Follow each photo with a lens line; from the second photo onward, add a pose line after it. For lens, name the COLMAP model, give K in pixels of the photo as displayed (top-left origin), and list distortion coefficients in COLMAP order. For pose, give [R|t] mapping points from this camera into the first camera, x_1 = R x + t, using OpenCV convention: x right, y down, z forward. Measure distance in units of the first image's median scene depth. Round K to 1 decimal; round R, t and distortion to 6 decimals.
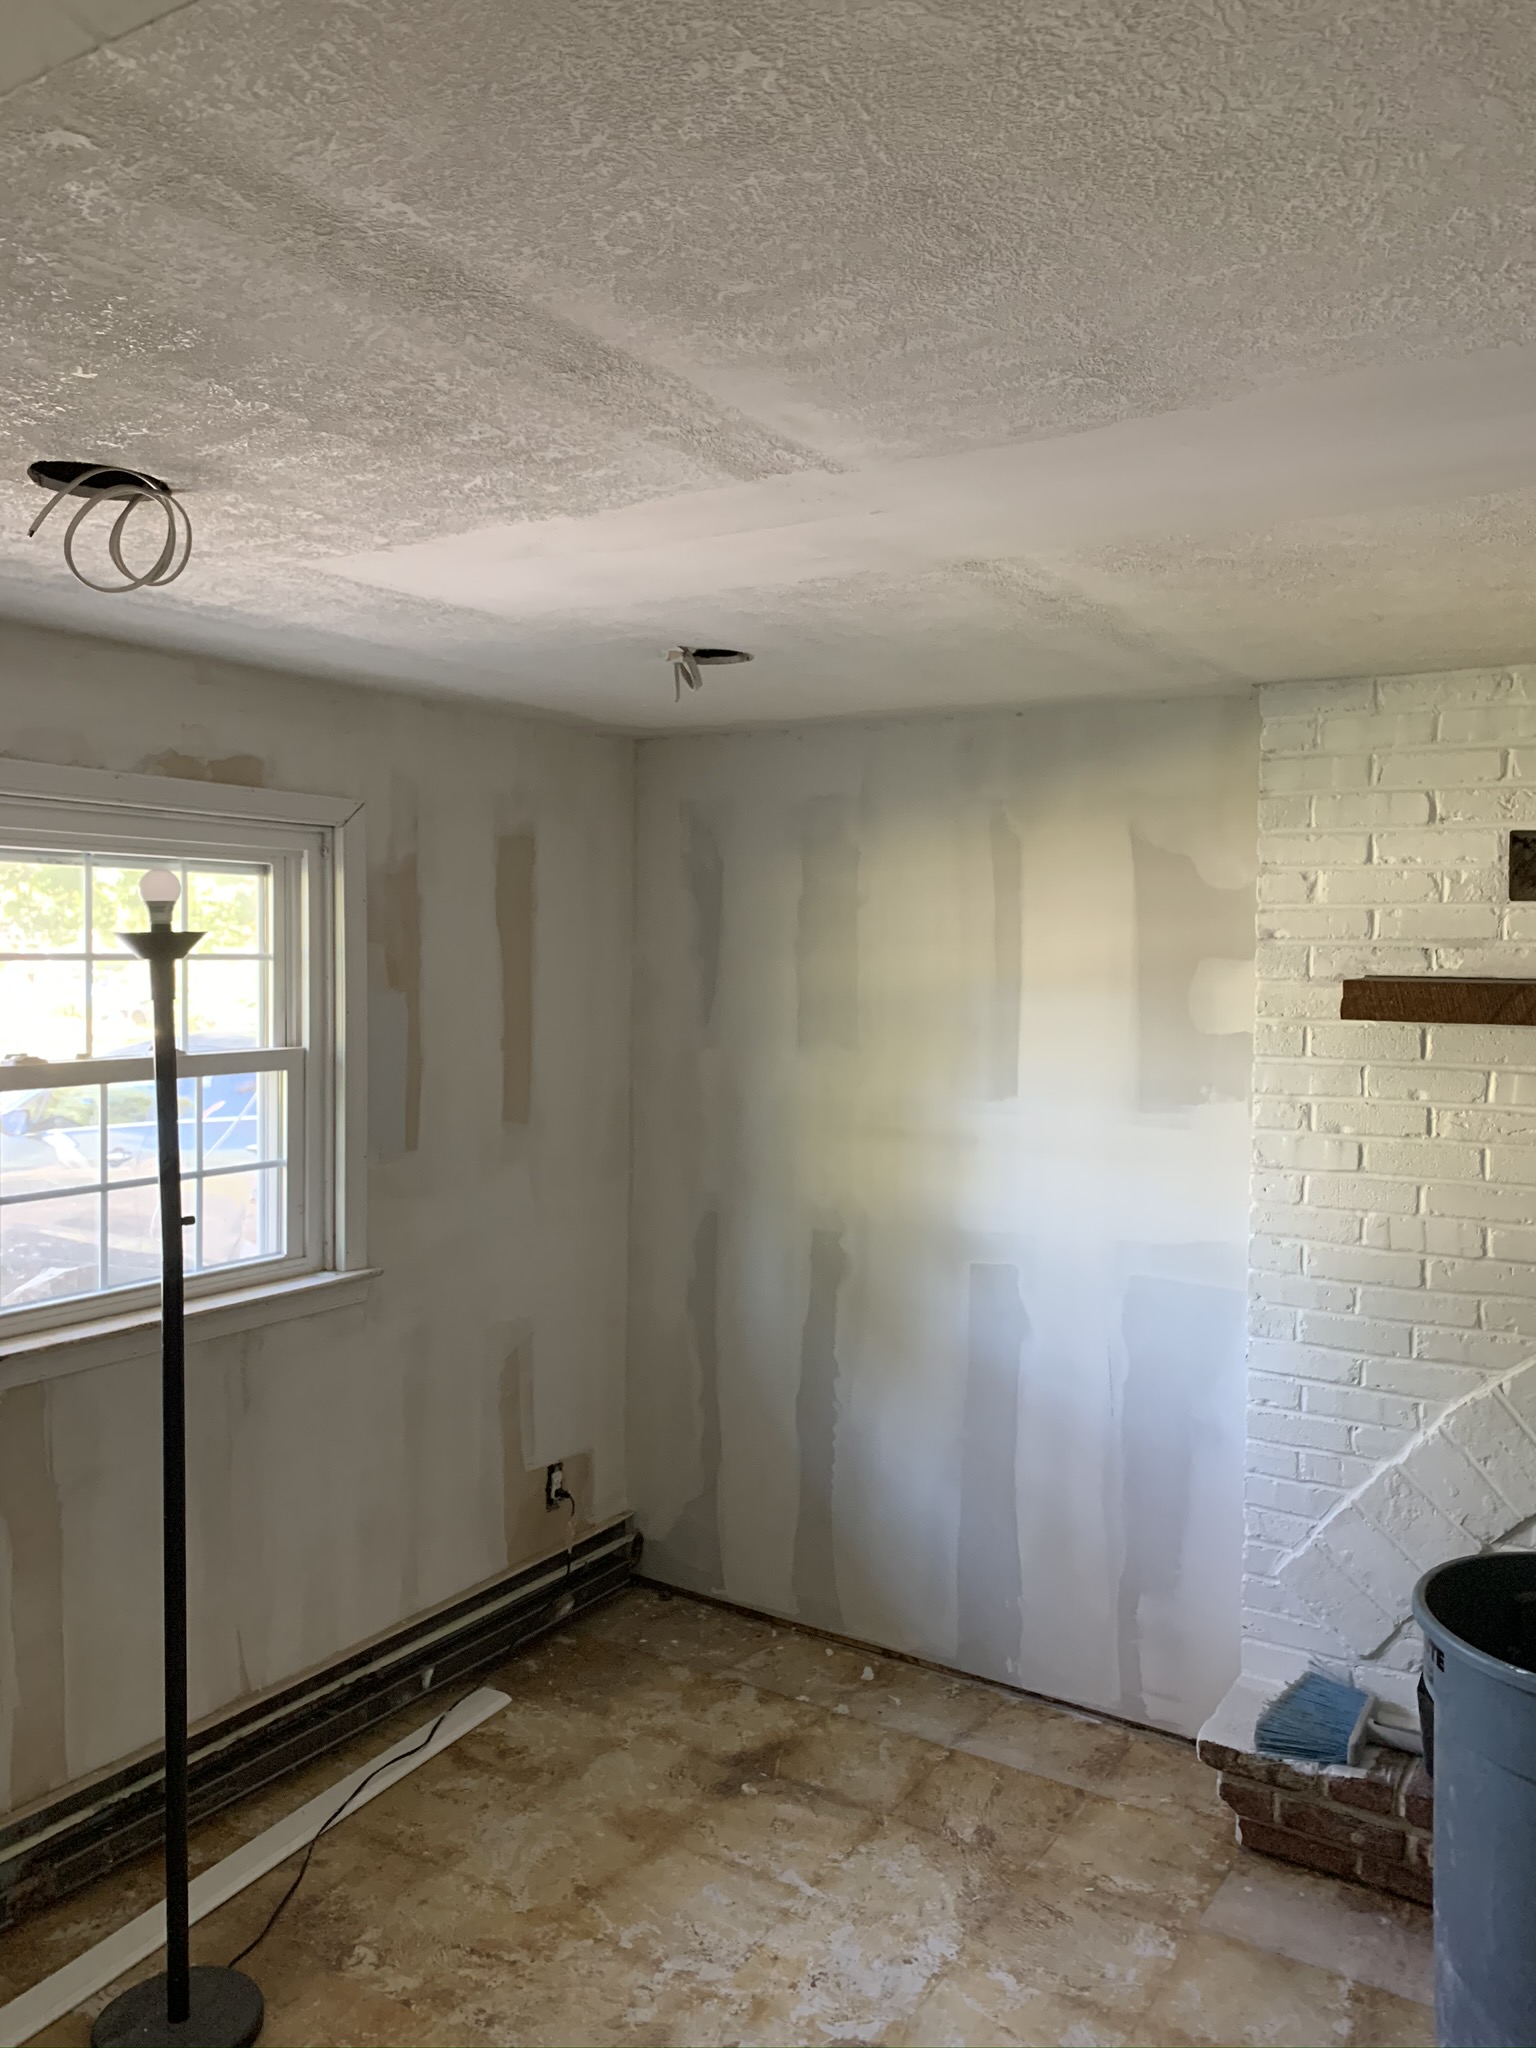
lens RADIAL K [[1520.3, 0, 802.9], [0, 1520.3, 1008.5], [0, 0, 1]] dist [0.009278, 0.007797]
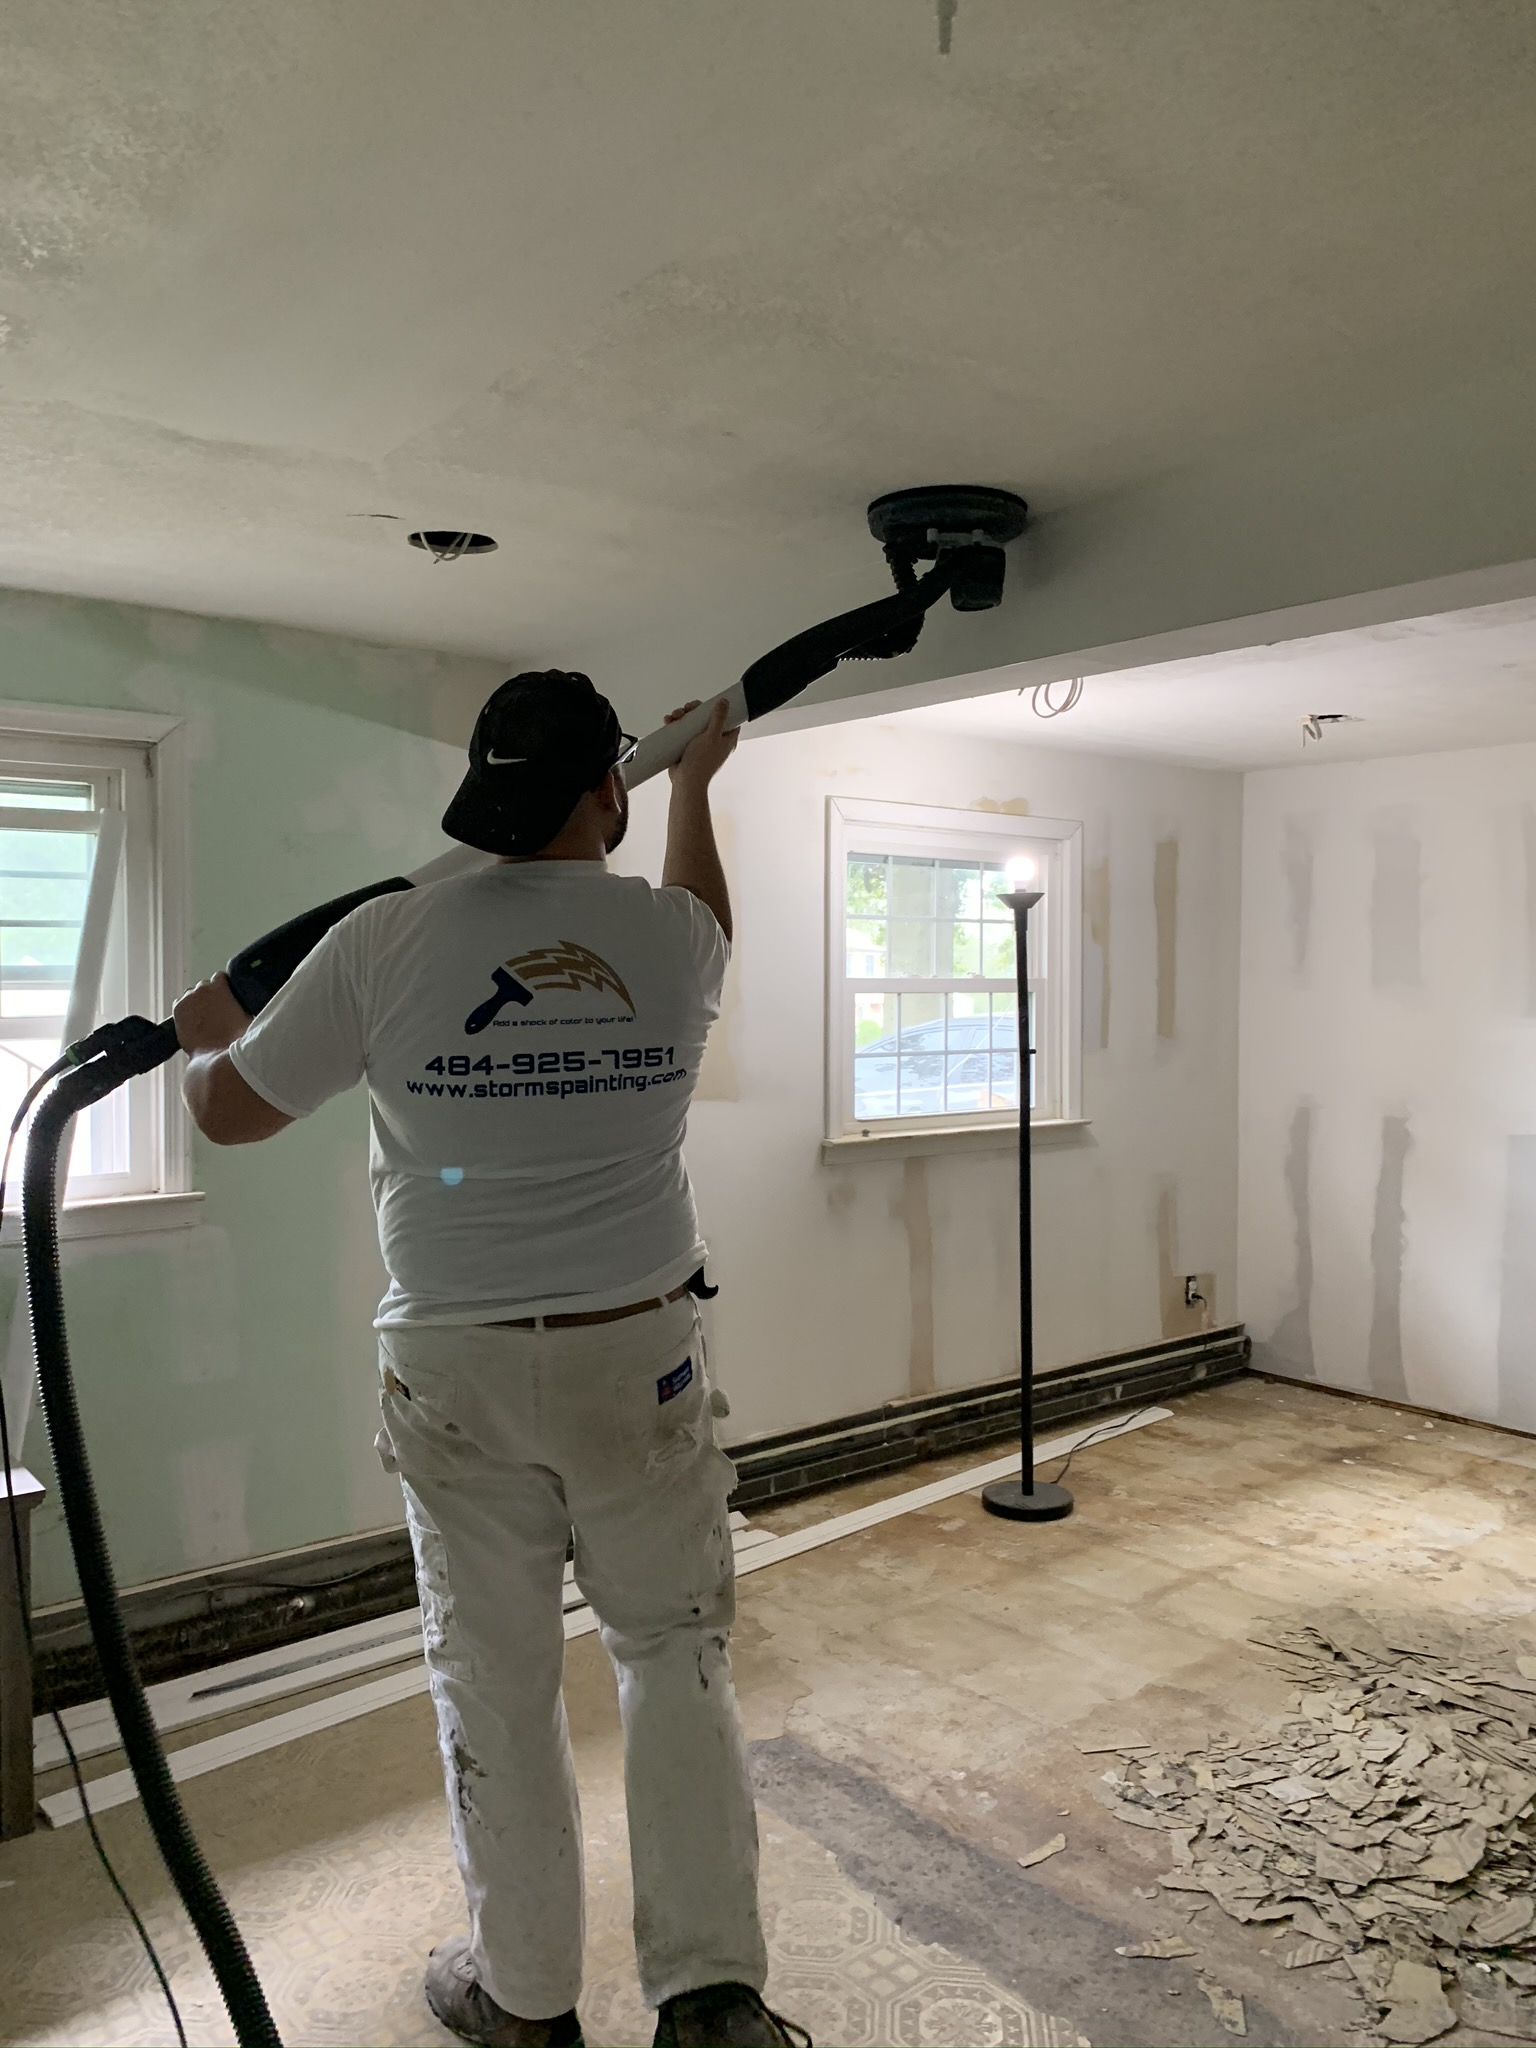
lens RADIAL K [[1579.1, 0, 772.2], [0, 1579.1, 1014.3], [0, 0, 1]] dist [0.017117, -0.010823]
pose [[0.948613, -0.001456, -0.316436, -0.081684], [-0.005692, 0.999749, -0.021663, 0.107934], [0.316389, 0.022351, 0.948366, -0.691630]]
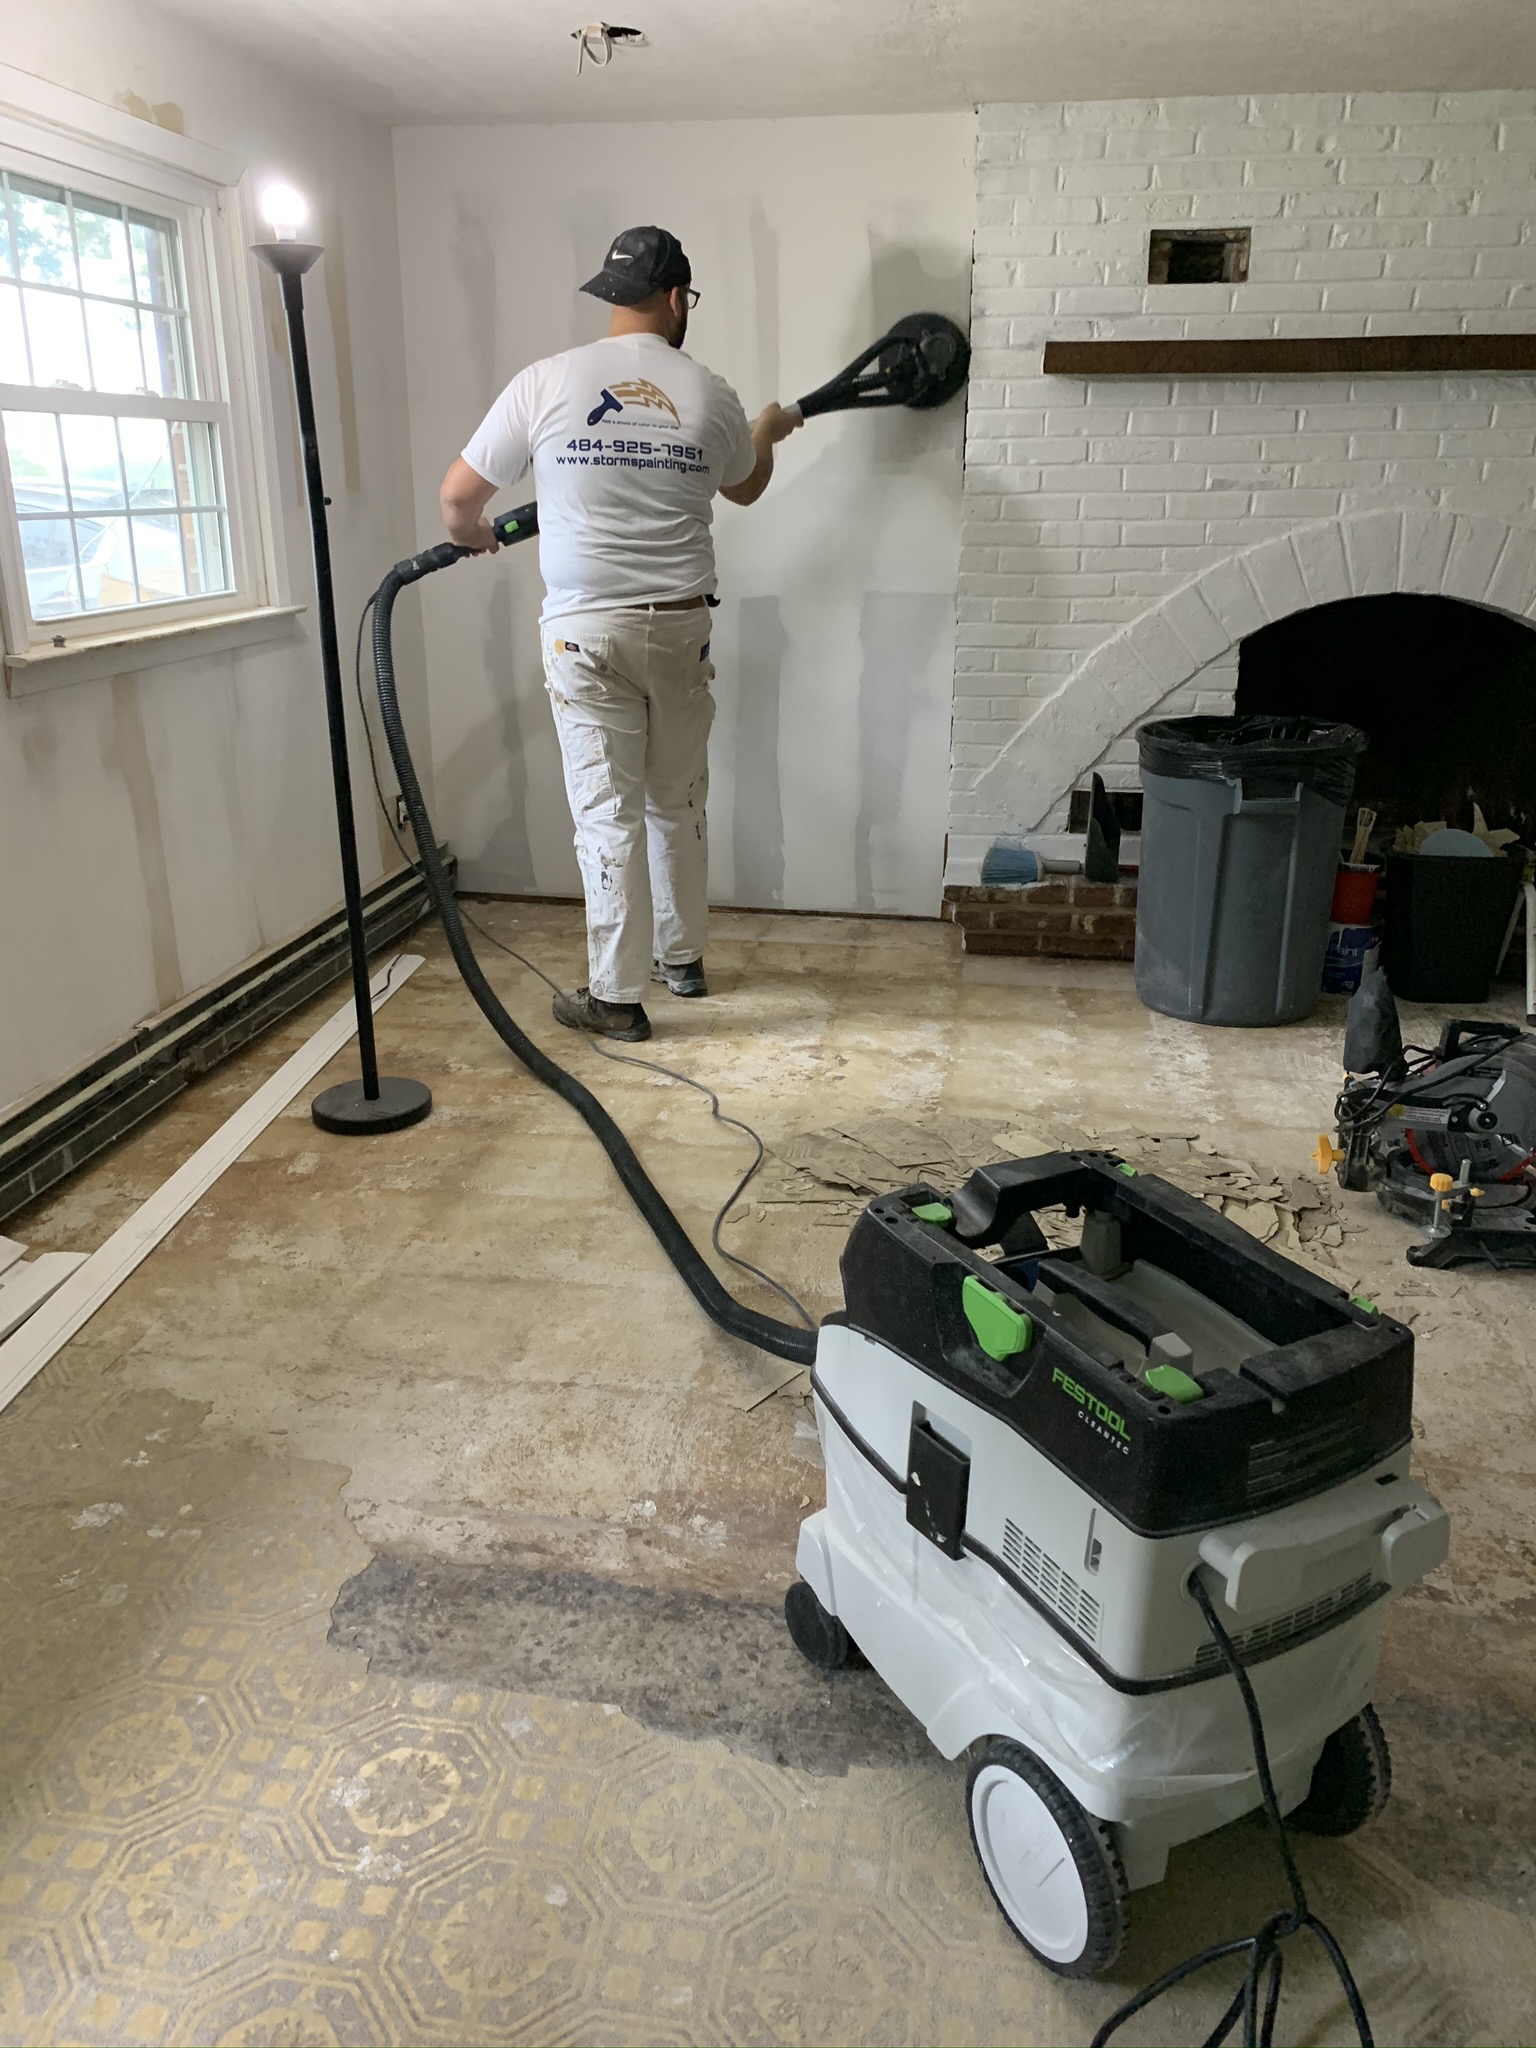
lens RADIAL K [[1521.4, 0, 759.6], [0, 1521.4, 1021.2], [0, 0, 1]] dist [0.008549, -0.030301]
pose [[0.921217, -0.139354, 0.363236, -0.455962], [0.024612, 0.952653, 0.303062, 0.137650], [-0.388271, -0.270246, 0.881030, -0.284918]]
